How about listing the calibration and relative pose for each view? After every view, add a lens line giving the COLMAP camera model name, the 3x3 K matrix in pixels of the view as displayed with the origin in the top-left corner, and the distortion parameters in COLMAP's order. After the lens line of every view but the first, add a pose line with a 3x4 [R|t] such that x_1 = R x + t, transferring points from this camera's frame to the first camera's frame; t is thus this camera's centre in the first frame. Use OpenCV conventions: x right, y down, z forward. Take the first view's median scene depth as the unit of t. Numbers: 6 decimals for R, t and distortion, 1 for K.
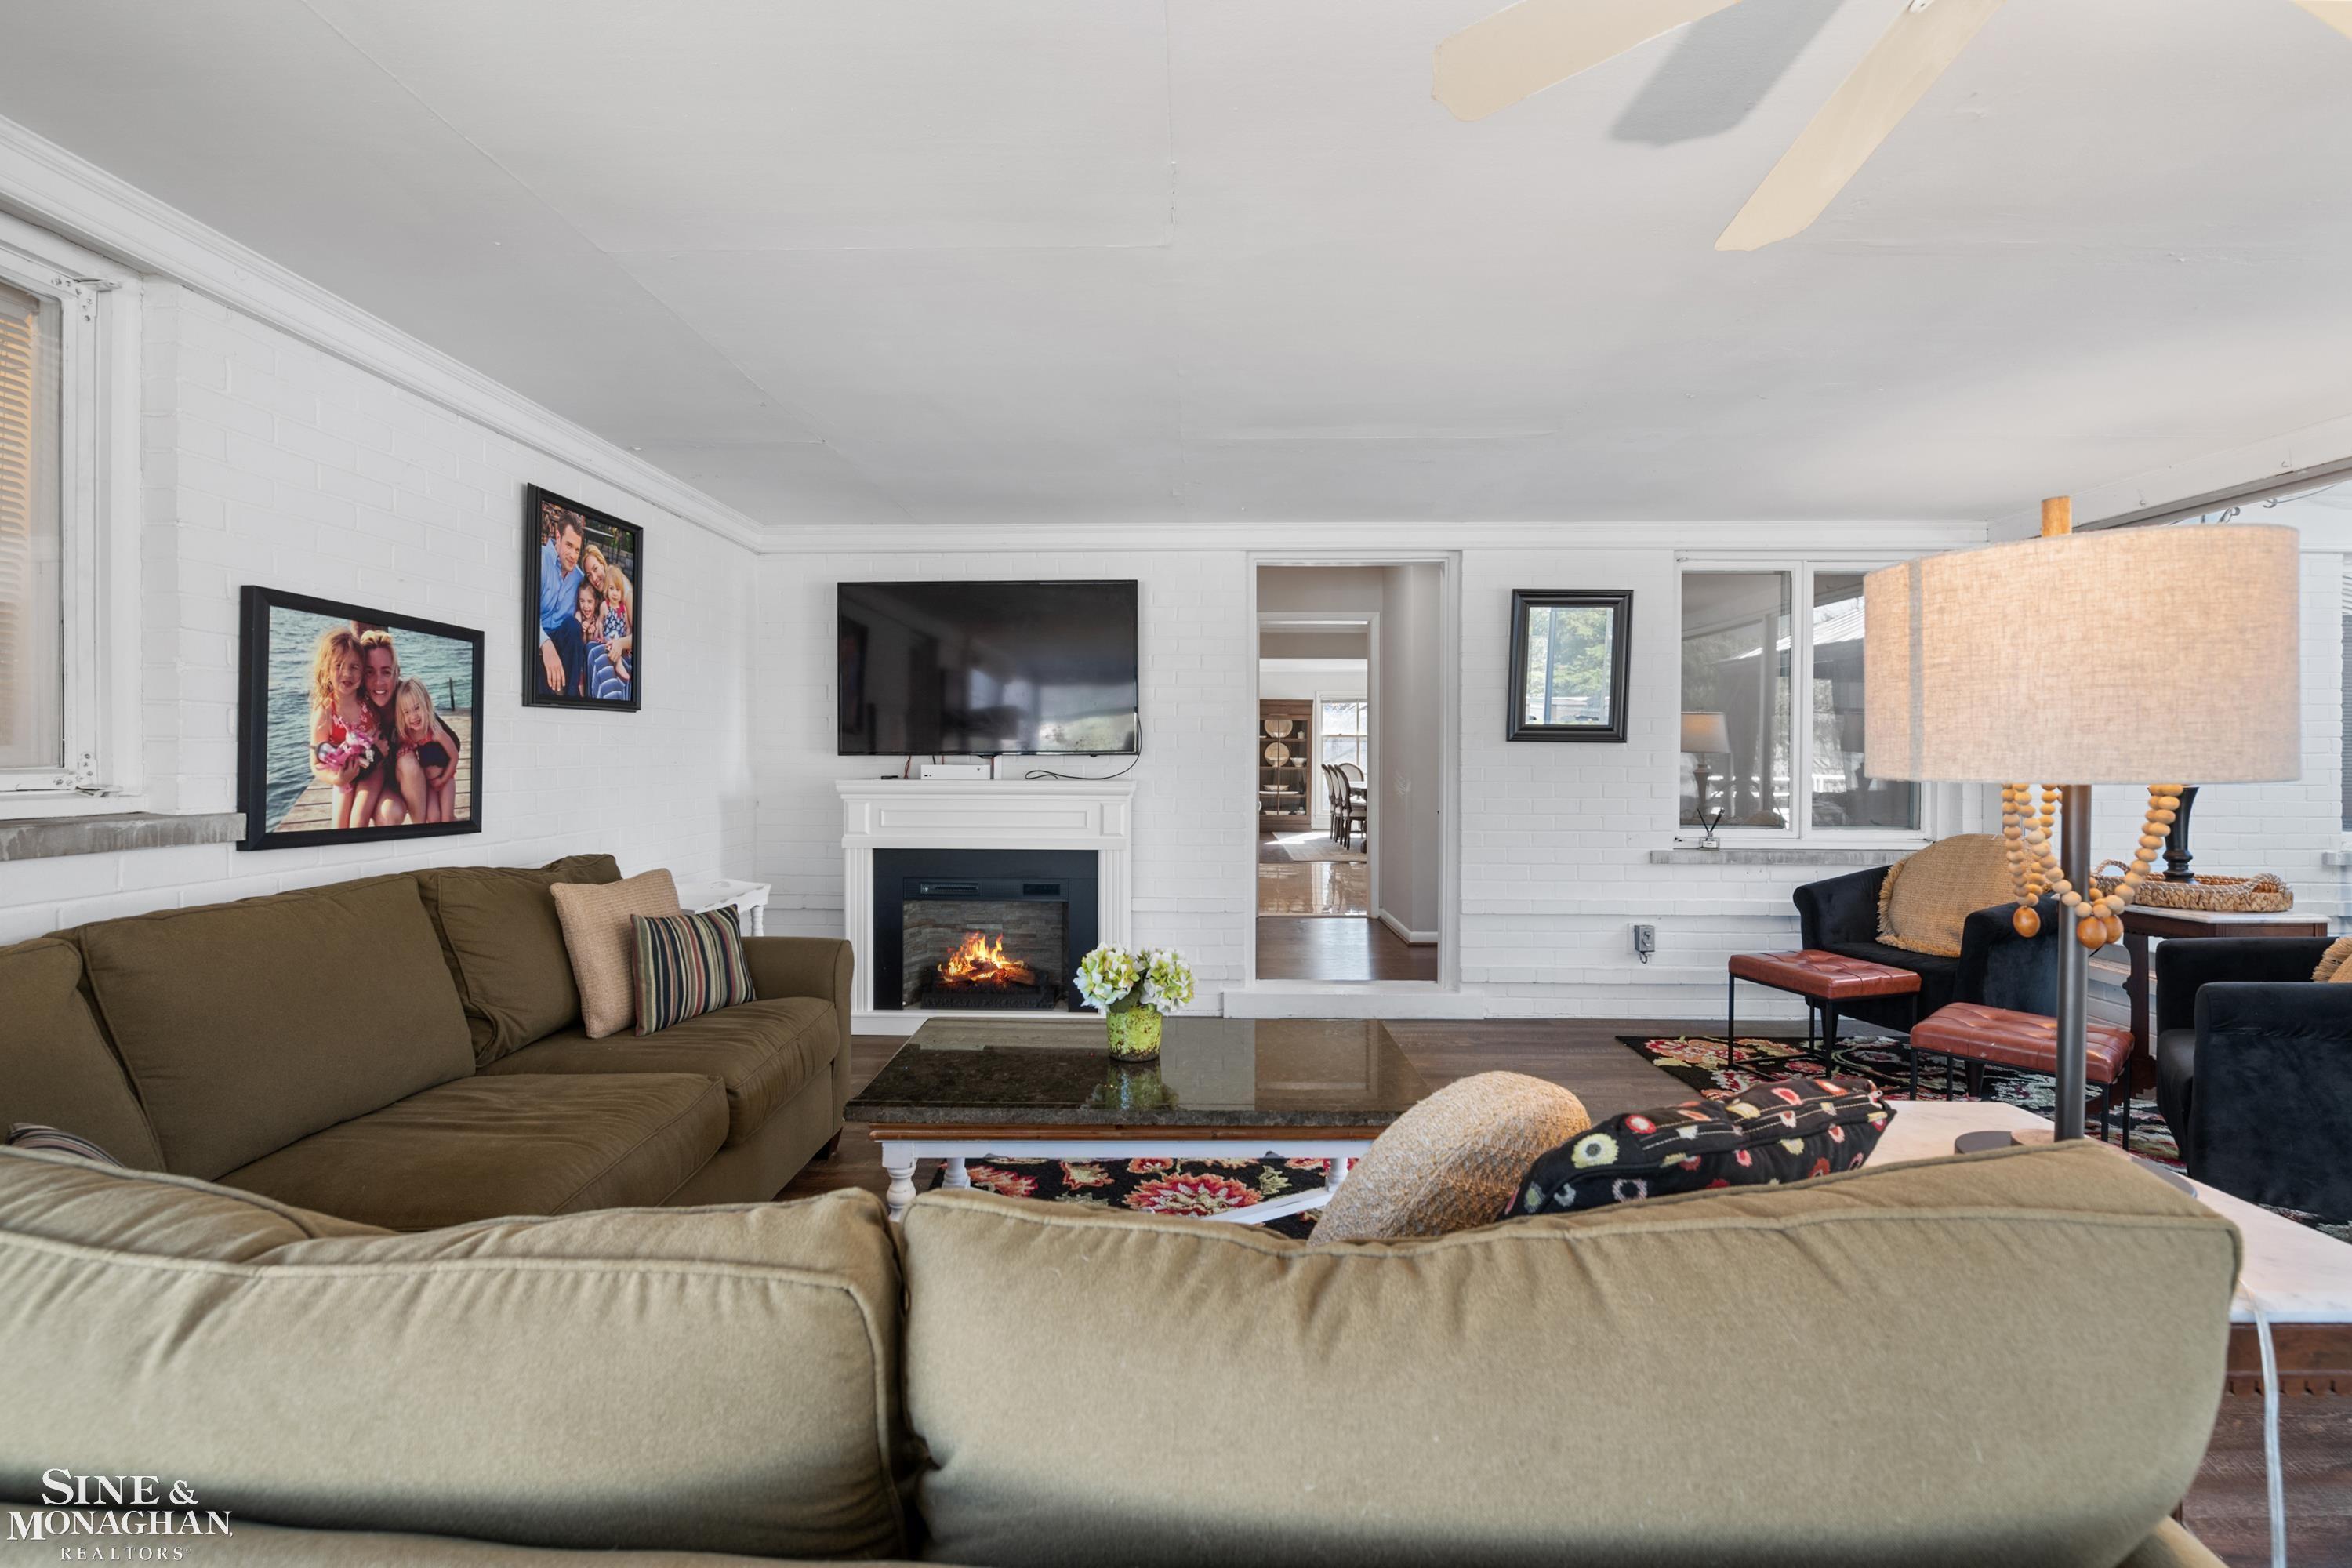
lens RADIAL K [[944.0, 0, 1171.5], [0, 944.0, 770.0], [0, 0, 1]] dist [-0.012151, -0.002141]
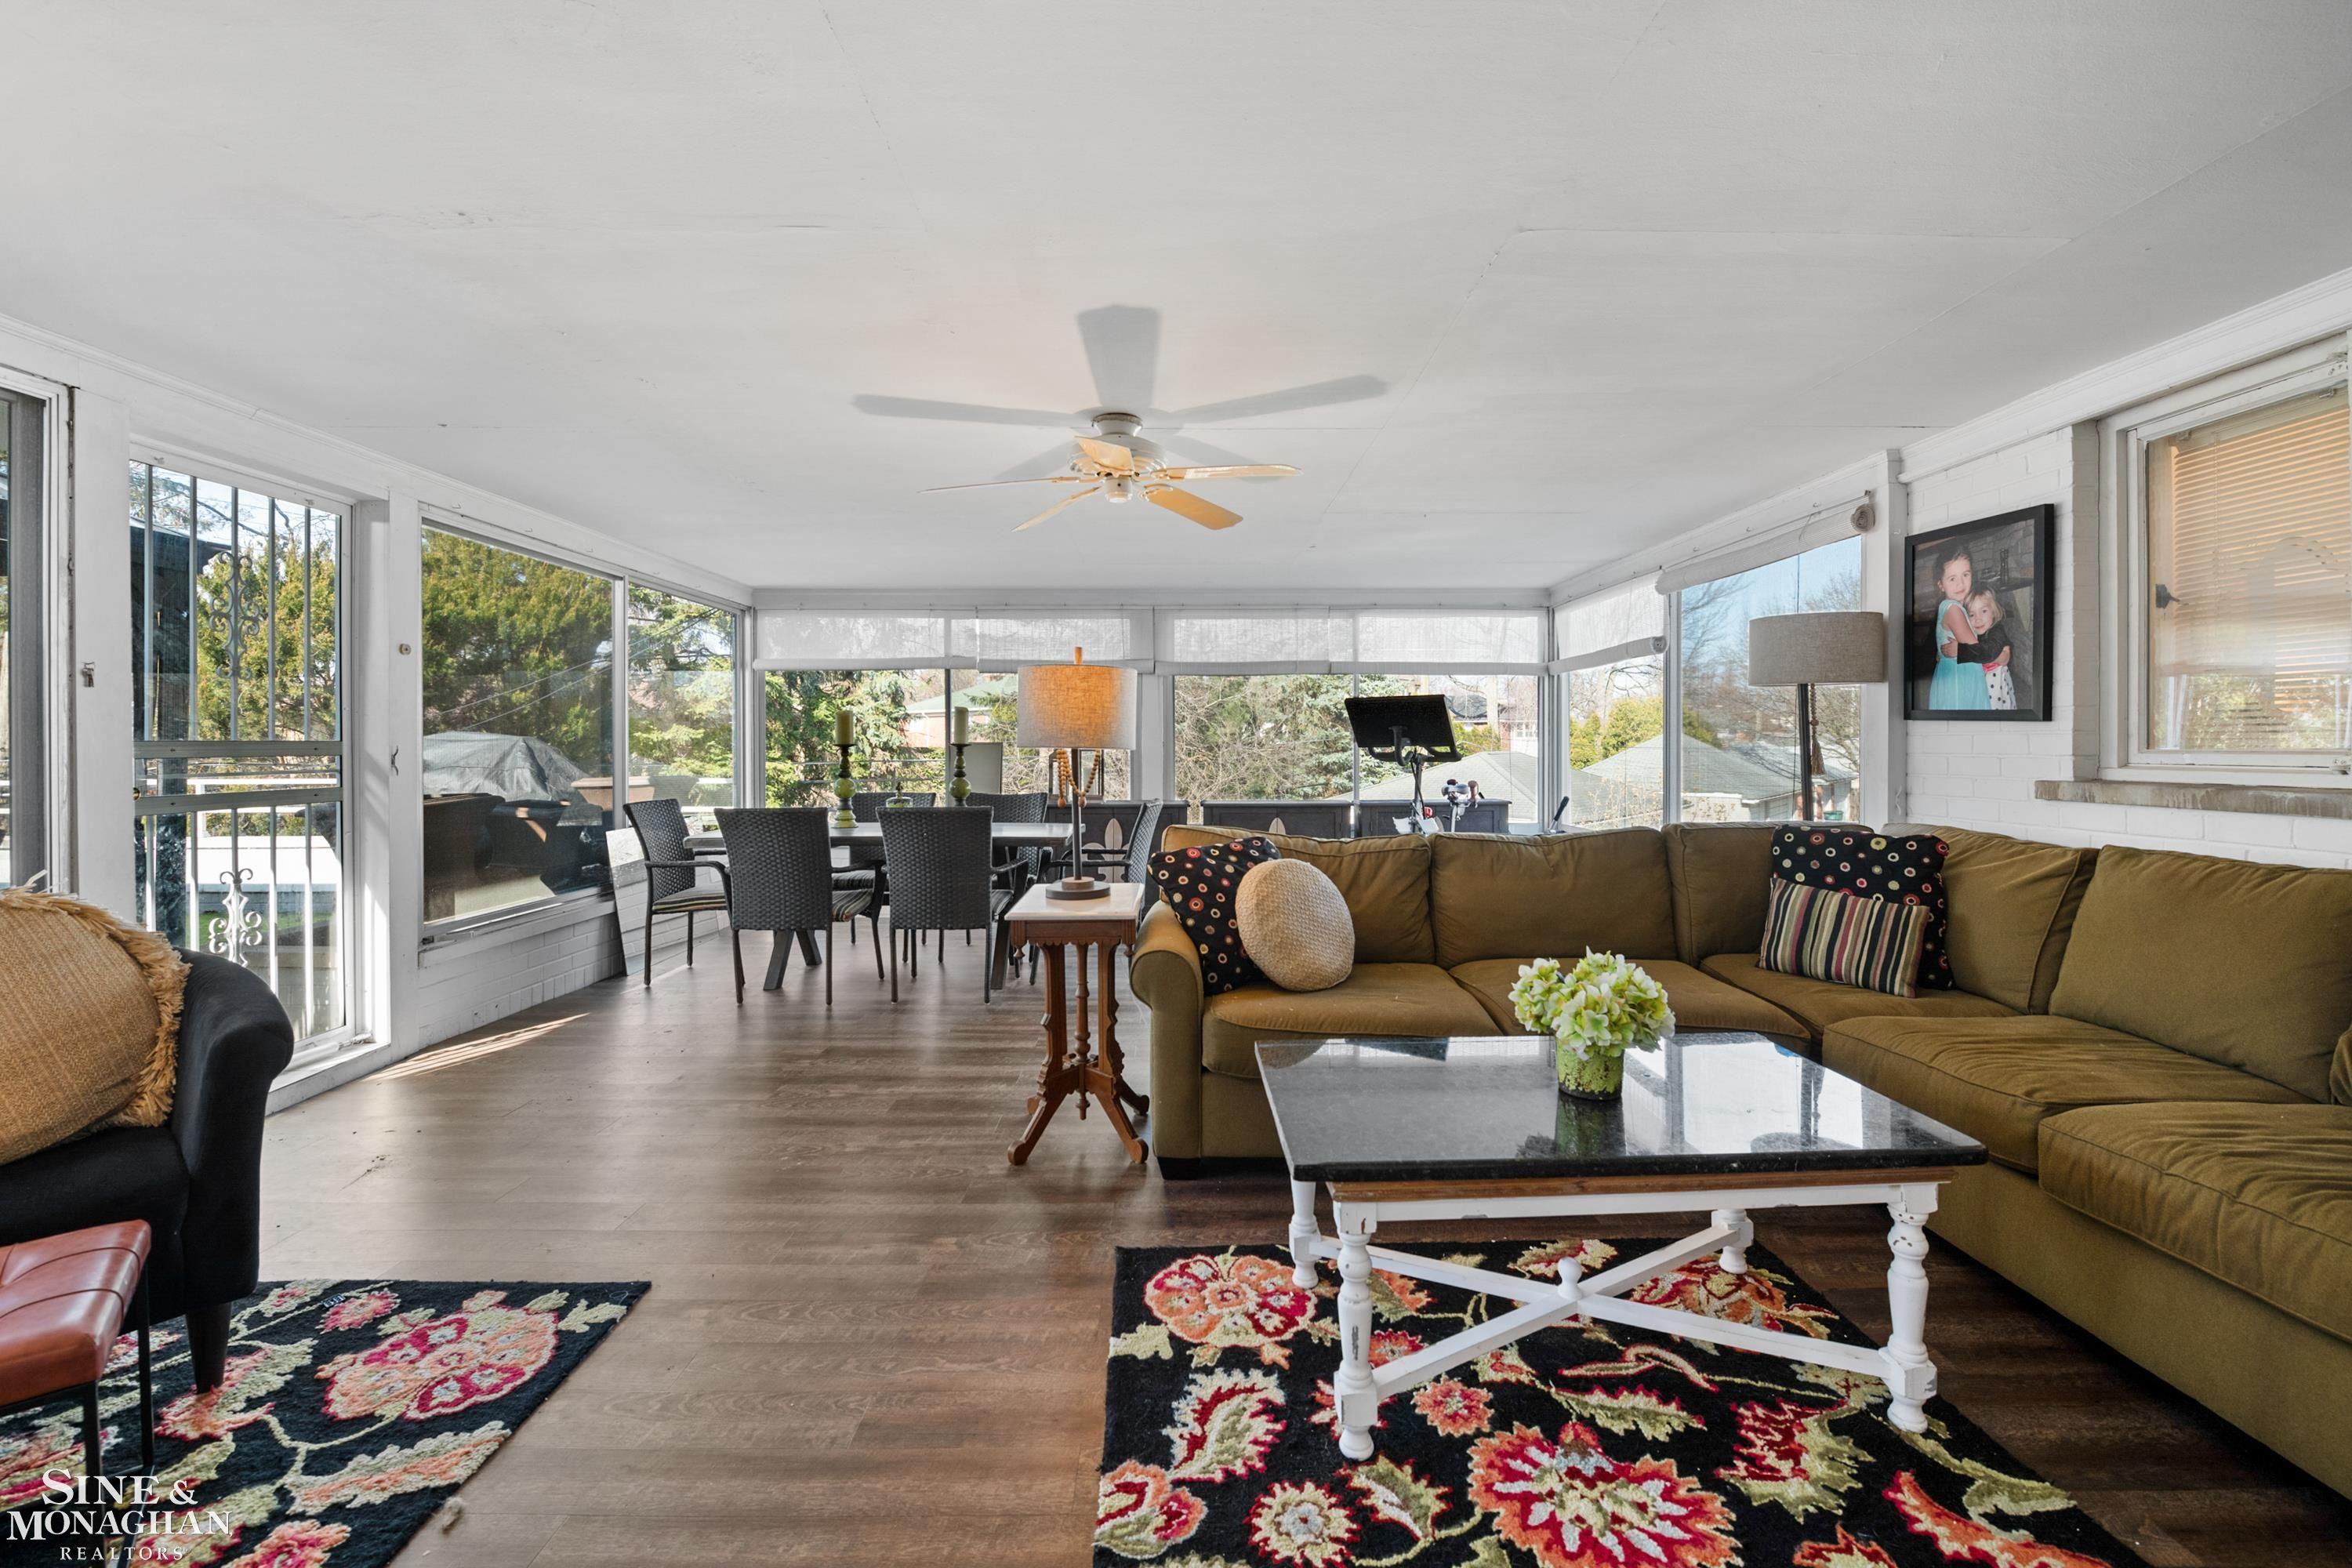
lens RADIAL K [[944.0, 0, 1178.5], [0, 944.0, 759.8], [0, 0, 1]] dist [-0.012151, -0.002141]
pose [[-0.999655, 0.004309, -0.025899, 0.297615], [0.003747, 0.999757, 0.021733, -0.015706], [0.025986, 0.021628, -0.999428, 1.542877]]
